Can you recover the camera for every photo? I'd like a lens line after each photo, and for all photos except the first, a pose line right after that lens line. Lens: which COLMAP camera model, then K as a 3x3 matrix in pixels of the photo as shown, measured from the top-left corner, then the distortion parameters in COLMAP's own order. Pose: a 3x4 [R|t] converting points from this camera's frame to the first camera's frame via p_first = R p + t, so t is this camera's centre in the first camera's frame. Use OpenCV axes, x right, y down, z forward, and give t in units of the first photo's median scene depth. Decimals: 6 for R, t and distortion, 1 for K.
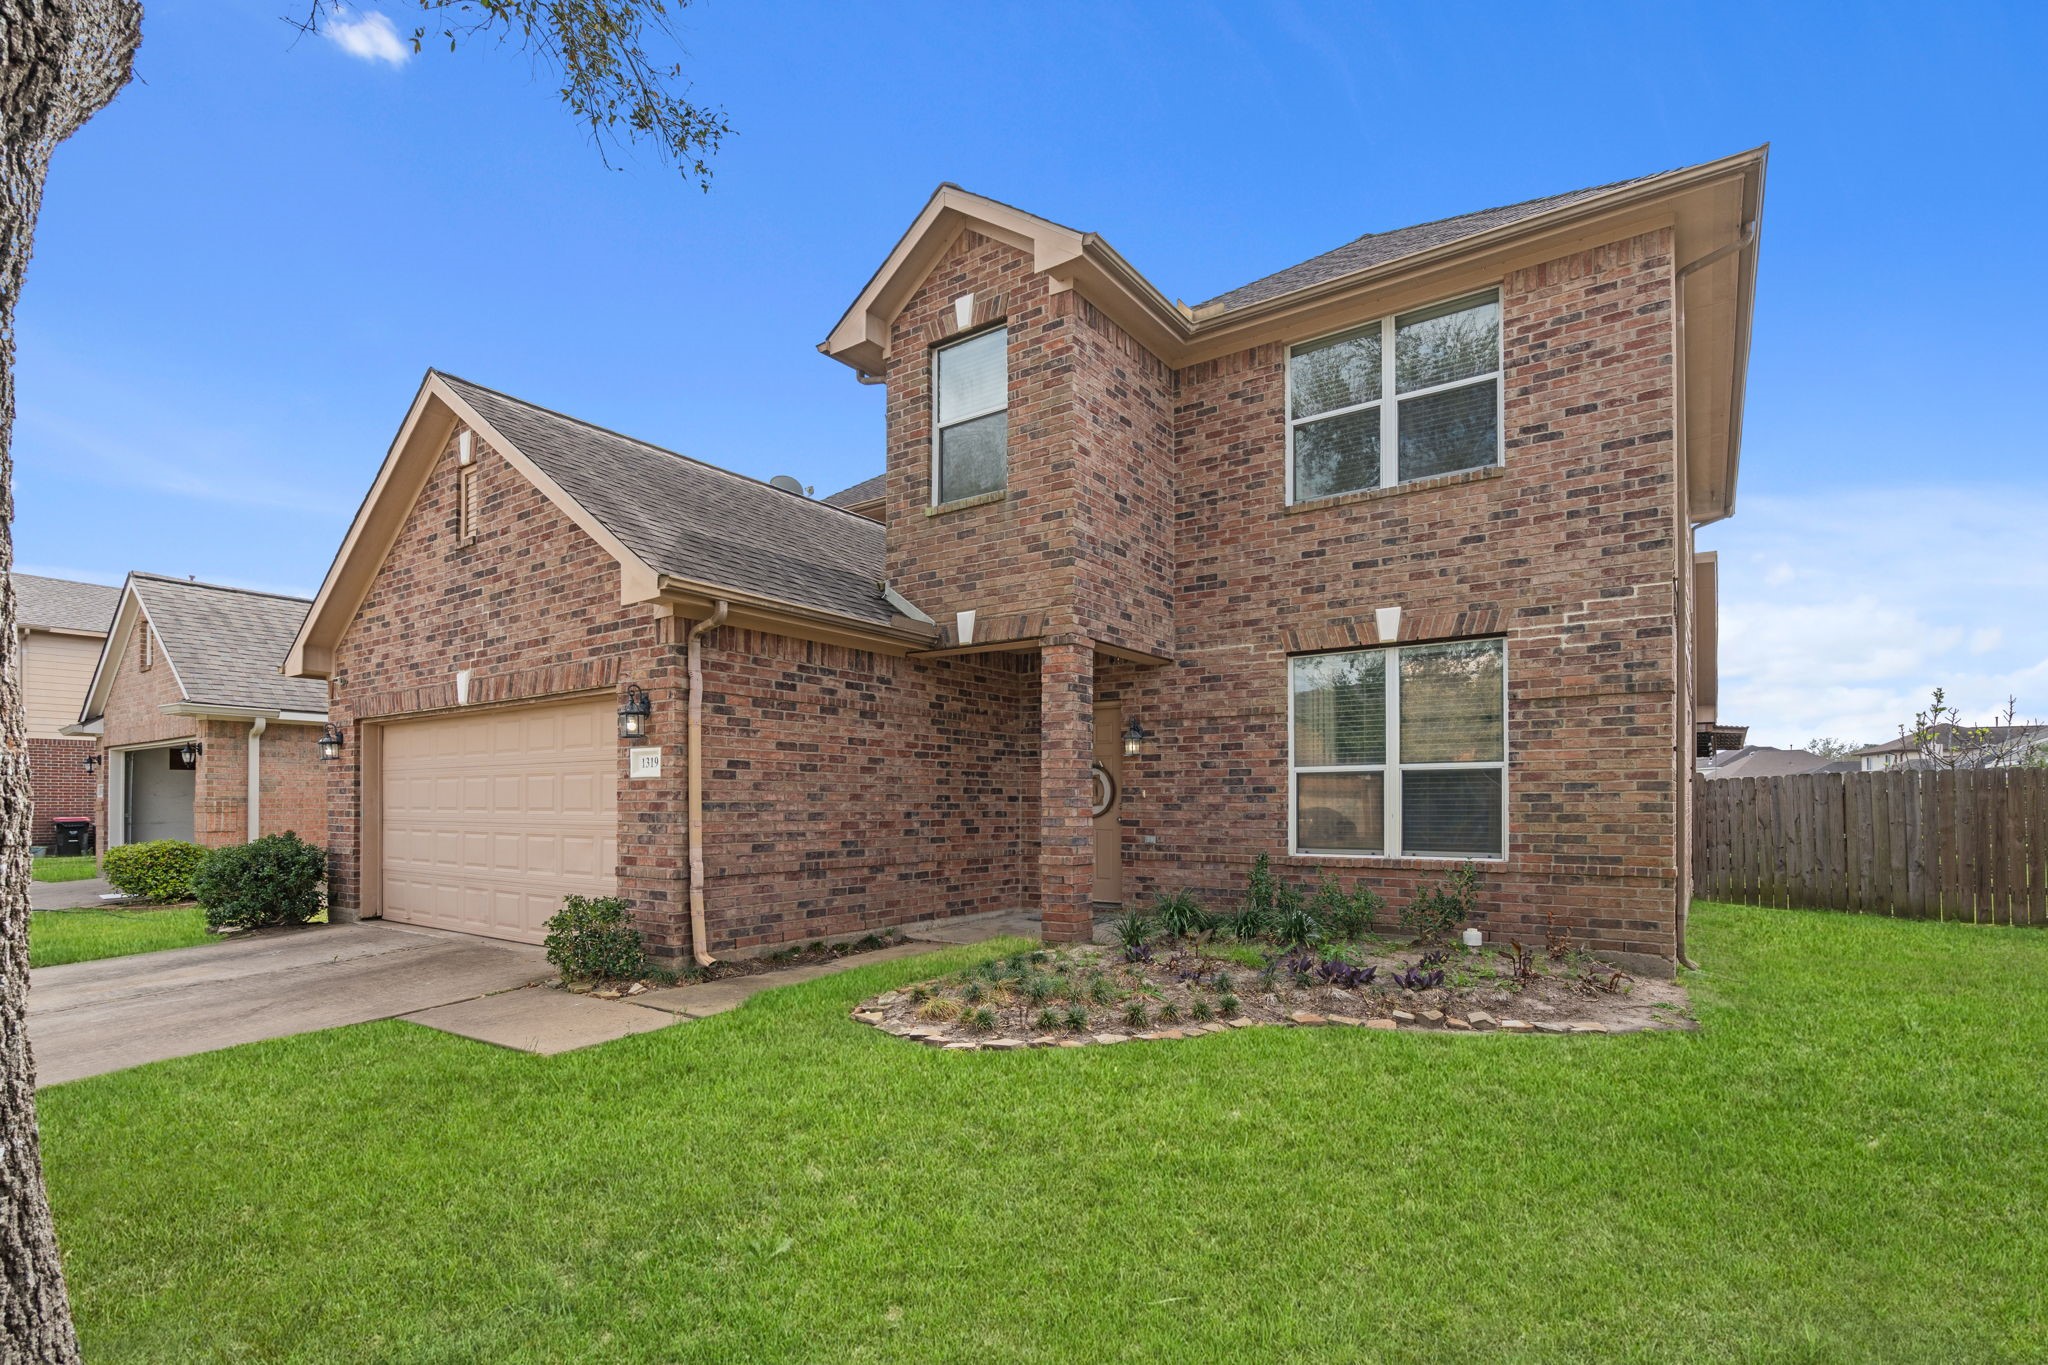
lens RADIAL K [[918.0, 0, 1026.1], [0, 918.0, 694.6], [0, 0, 1]] dist [-0.004236, 0.000809]
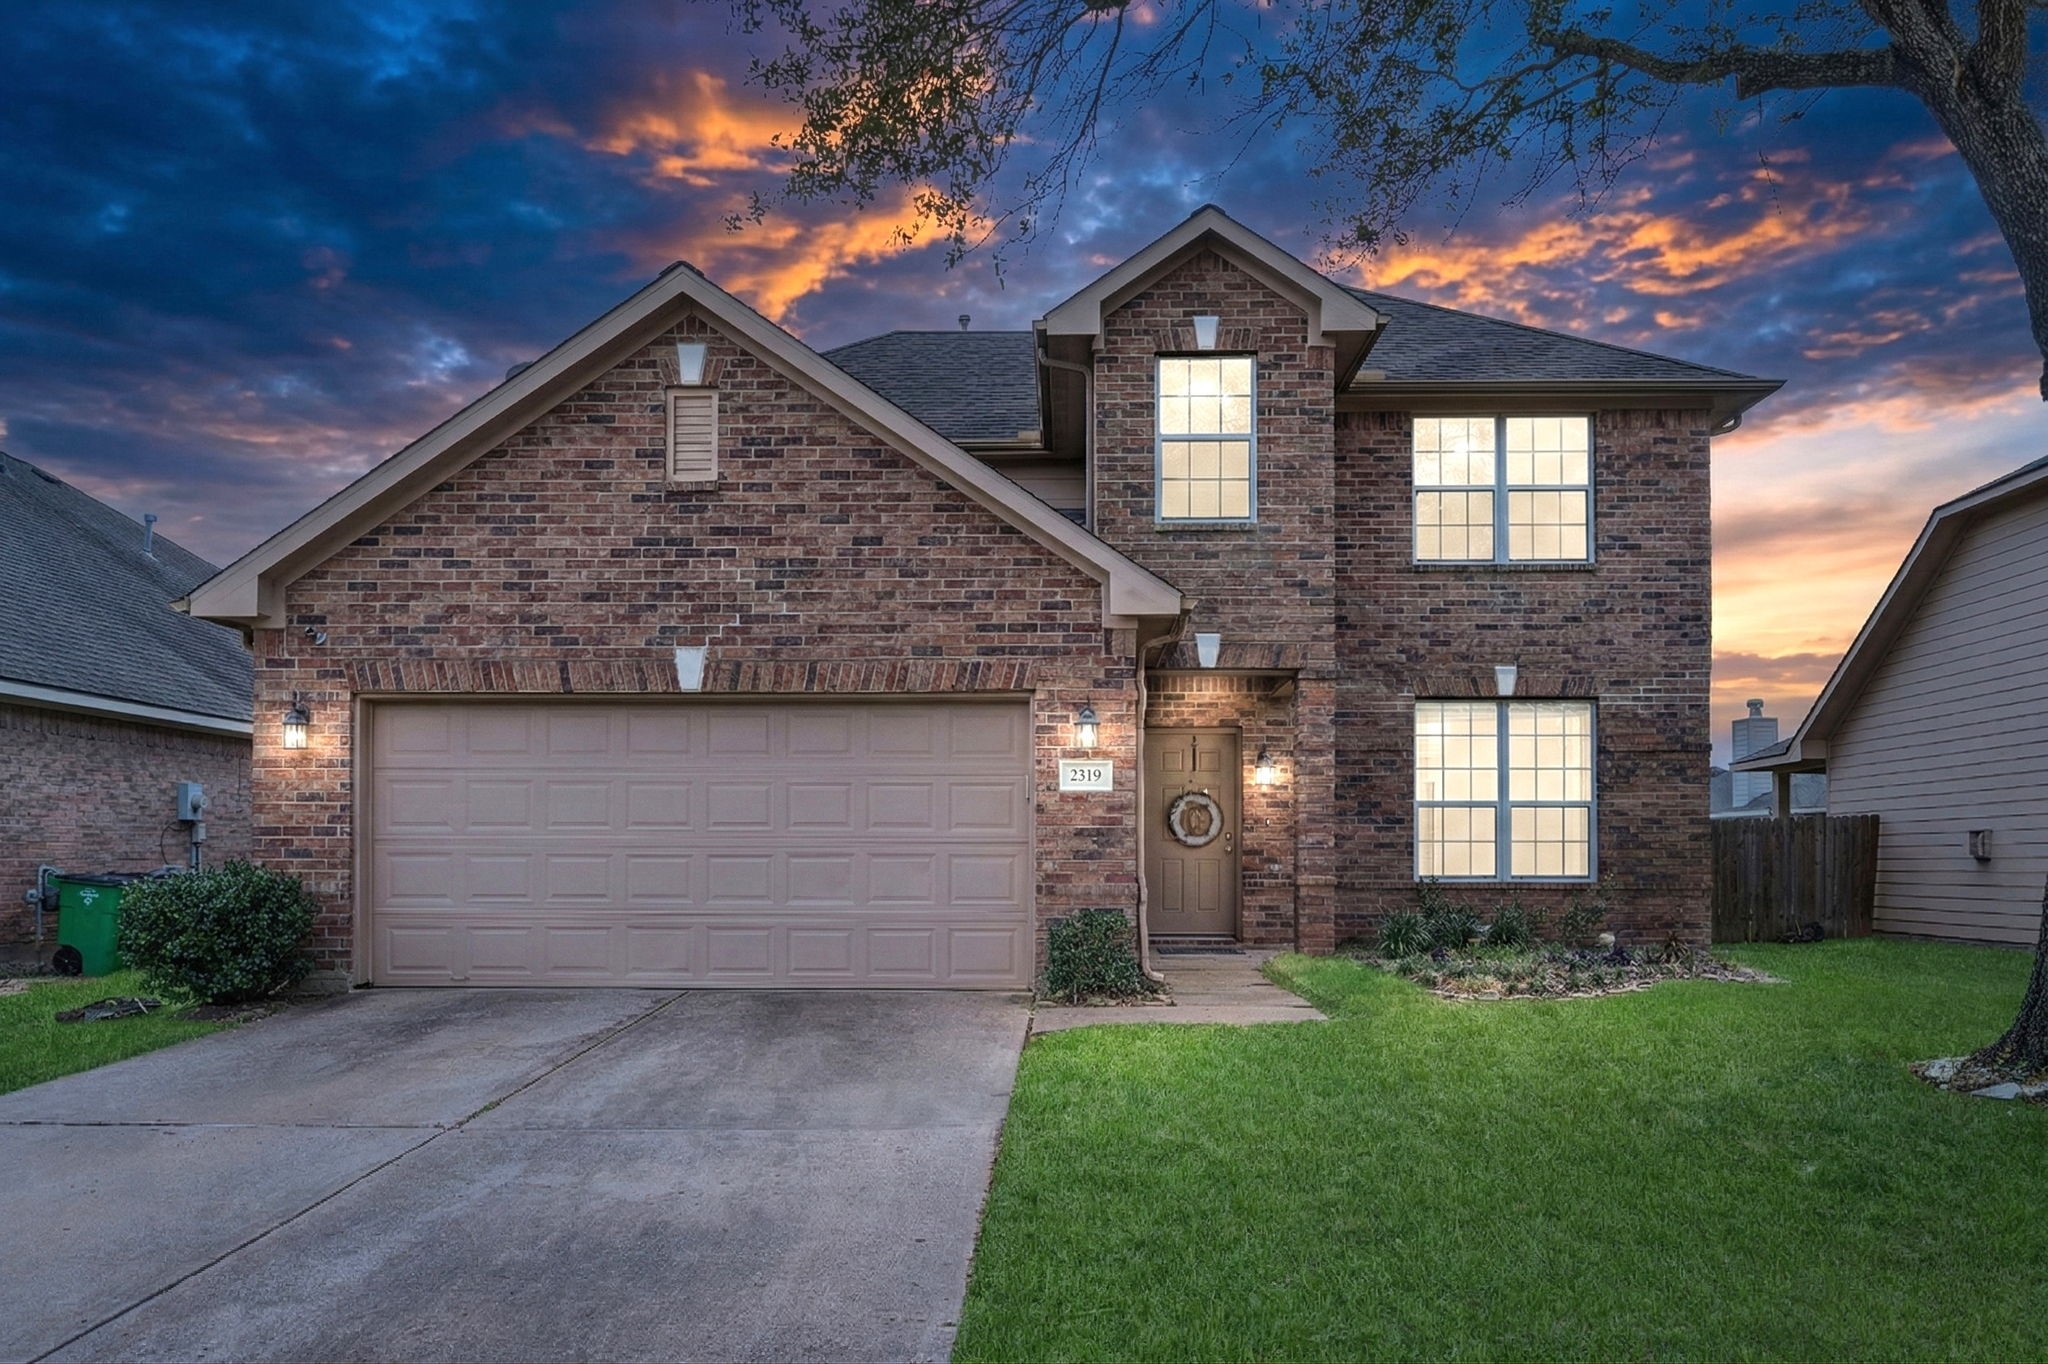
lens RADIAL K [[1325.0, 0, 1024.0], [0, 1325.0, 682.0], [0, 0, 1]] dist [0.001927, 0.001641]
pose [[0.846741, 0.073467, 0.526909, -0.998354], [-0.066545, 0.997267, -0.032112, 0.020806], [-0.527828, -0.007873, 0.849315, -0.119259]]
